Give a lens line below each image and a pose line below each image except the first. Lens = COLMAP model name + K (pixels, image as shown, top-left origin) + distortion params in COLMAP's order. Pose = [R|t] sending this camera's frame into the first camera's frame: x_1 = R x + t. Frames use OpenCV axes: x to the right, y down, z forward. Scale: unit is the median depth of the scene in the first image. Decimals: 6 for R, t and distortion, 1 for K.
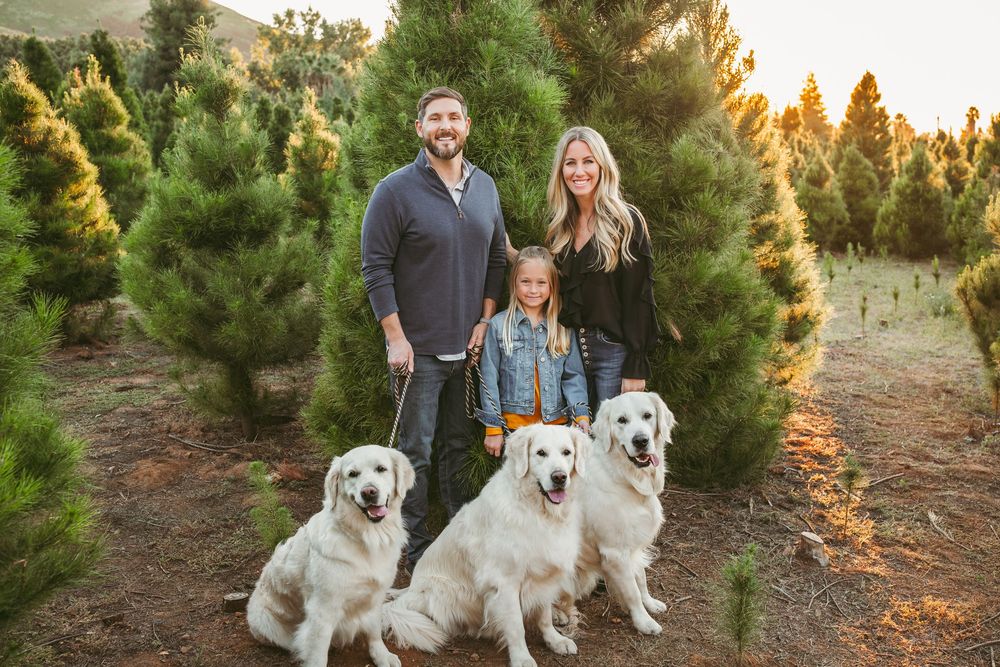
lens RADIAL K [[954.0, 0, 500.0], [0, 954.0, 333.5], [0, 0, 1]] dist [-0.014493, -0.002026]
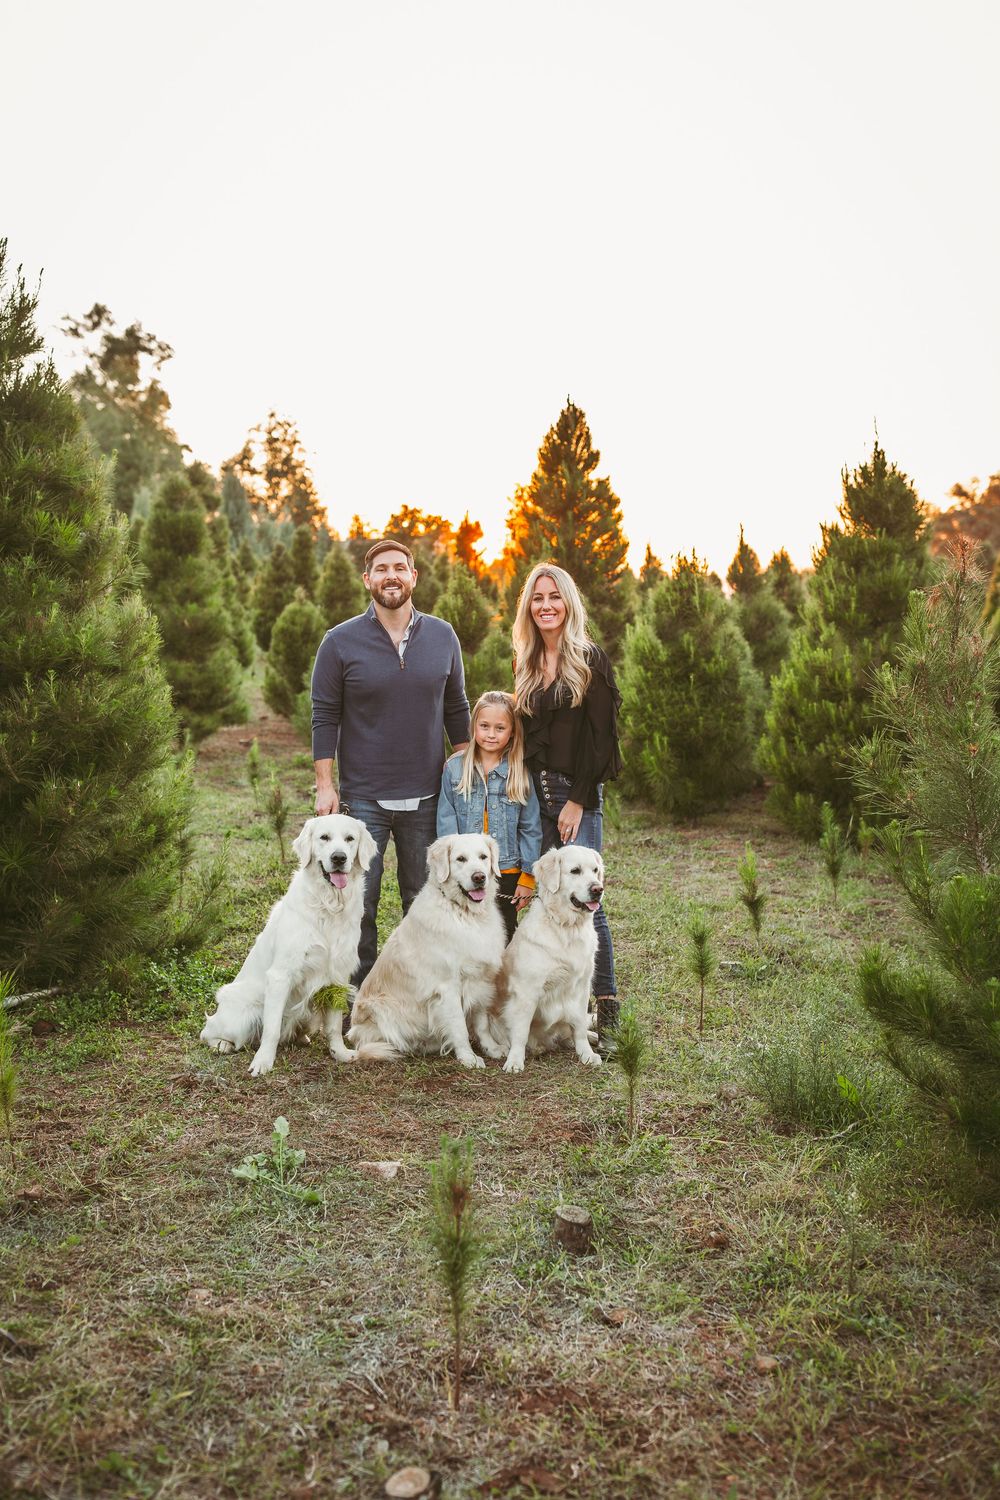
lens RADIAL K [[1426.7, 0, 500.0], [0, 1426.7, 750.0], [0, 0, 1]] dist [-0.012241, -0.000909]
pose [[0.960315, -0.018085, 0.278332, 0.181496], [0.043609, 0.995359, -0.085786, -0.056875], [-0.275488, 0.094519, 0.956646, 0.416029]]
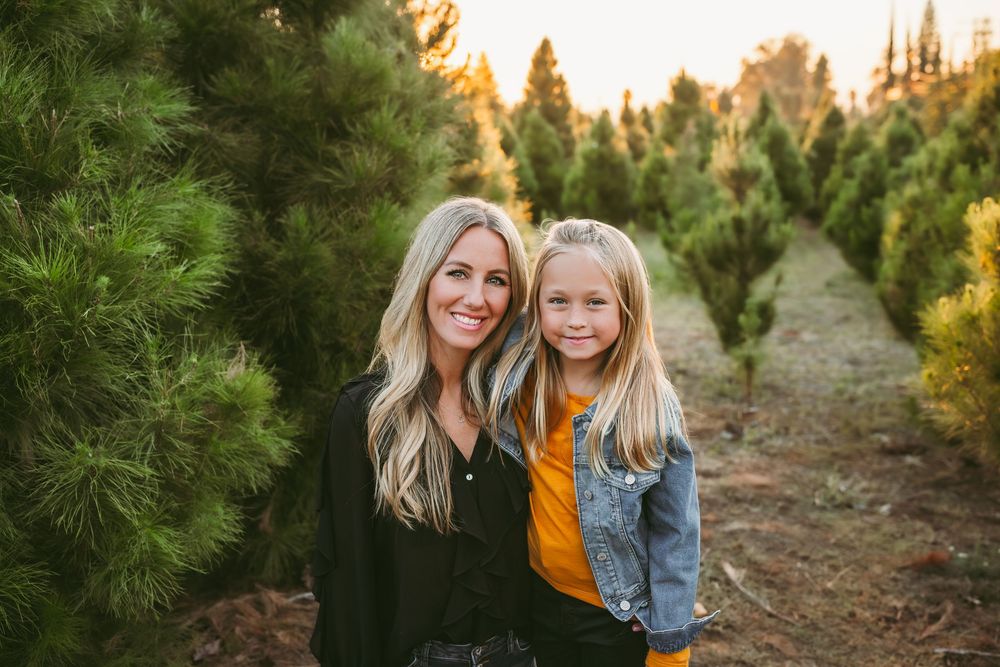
lens RADIAL K [[954.0, 0, 500.0], [0, 954.0, 333.5], [0, 0, 1]] dist [-0.014493, -0.002026]
pose [[0.947663, -0.070562, 0.311378, 0.022364], [0.064715, 0.997480, 0.029082, -0.004126], [-0.312646, -0.007409, 0.949841, 0.102301]]
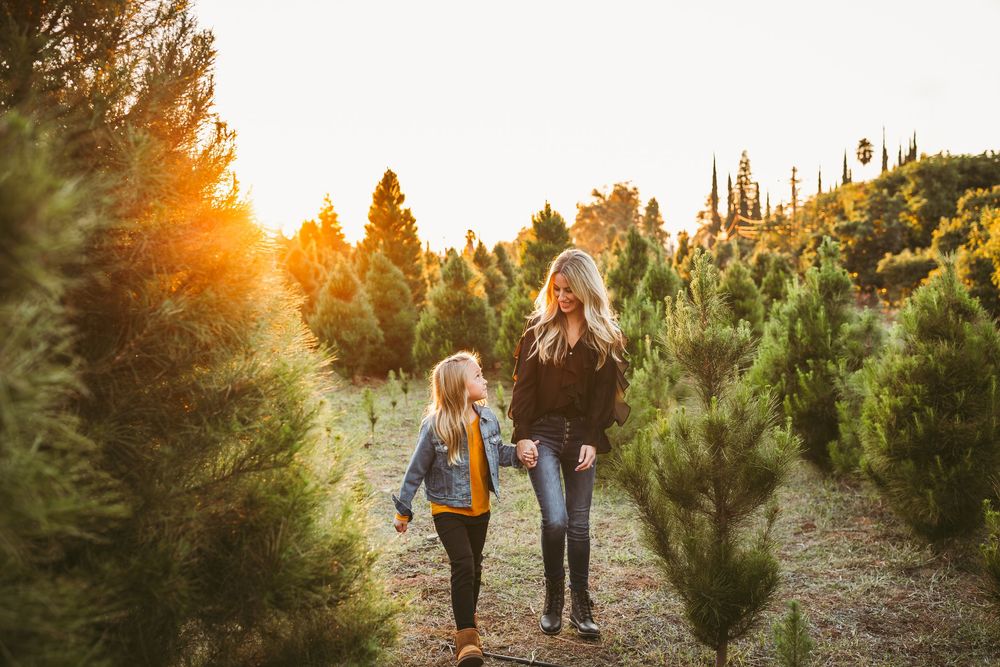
lens RADIAL K [[939.2, 0, 500.0], [0, 939.2, 333.5], [0, 0, 1]] dist [-0.015217, -0.011696]
pose [[0.883648, -0.036115, 0.466757, 0.078583], [0.092983, 0.990696, -0.099378, -0.034185], [-0.458825, 0.131216, 0.878784, 0.244907]]
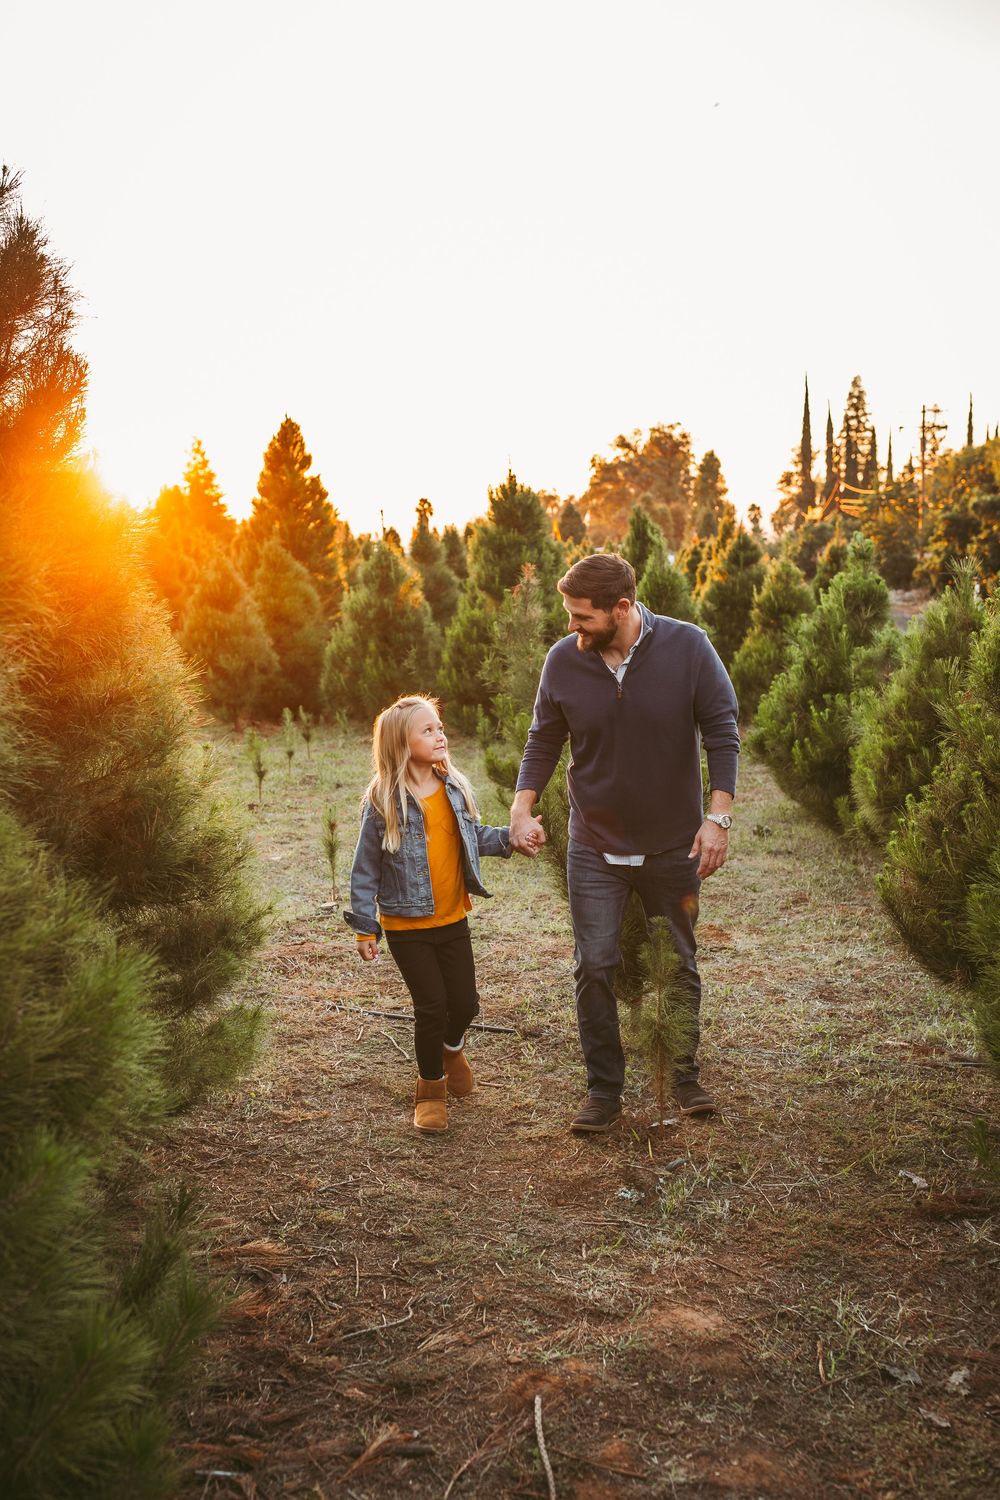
lens RADIAL K [[1482.3, 0, 483.7], [0, 1482.3, 751.0], [0, 0, 1]] dist [-0.003794, -0.009028]
pose [[0.880449, -0.057448, 0.470647, 0.051192], [0.086386, 0.995455, -0.040096, -0.021432], [-0.466205, 0.075960, 0.881410, 0.157186]]
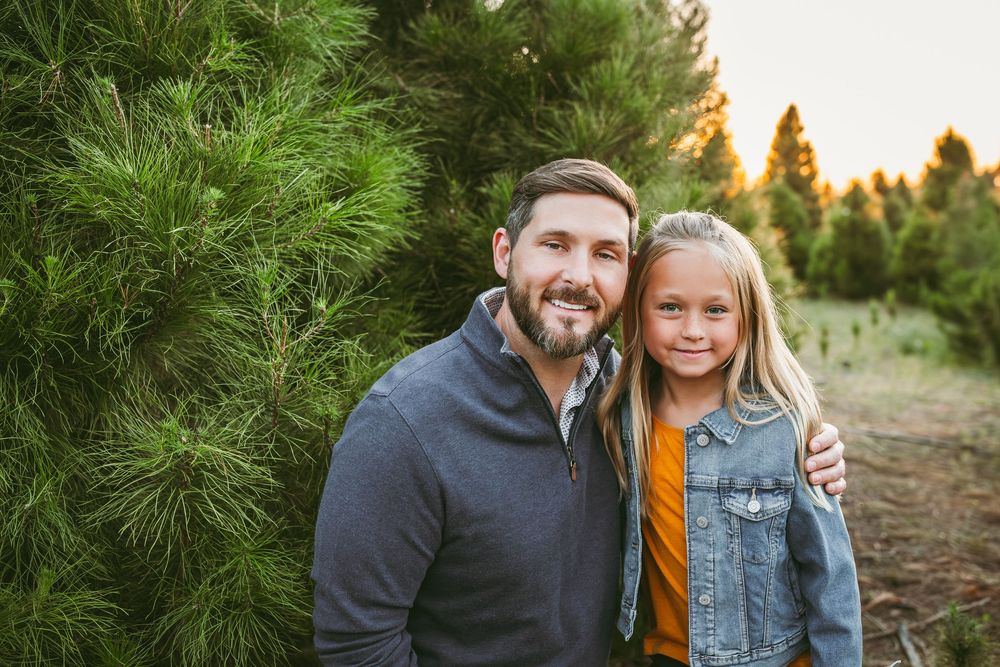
lens RADIAL K [[951.2, 0, 503.4], [0, 951.2, 318.2], [0, 0, 1]] dist [-0.012241, -0.000909]
pose [[0.996358, -0.013177, 0.084245, 0.030386], [0.020238, 0.996301, -0.083520, 0.006850], [-0.082833, 0.084921, 0.992939, 0.139417]]
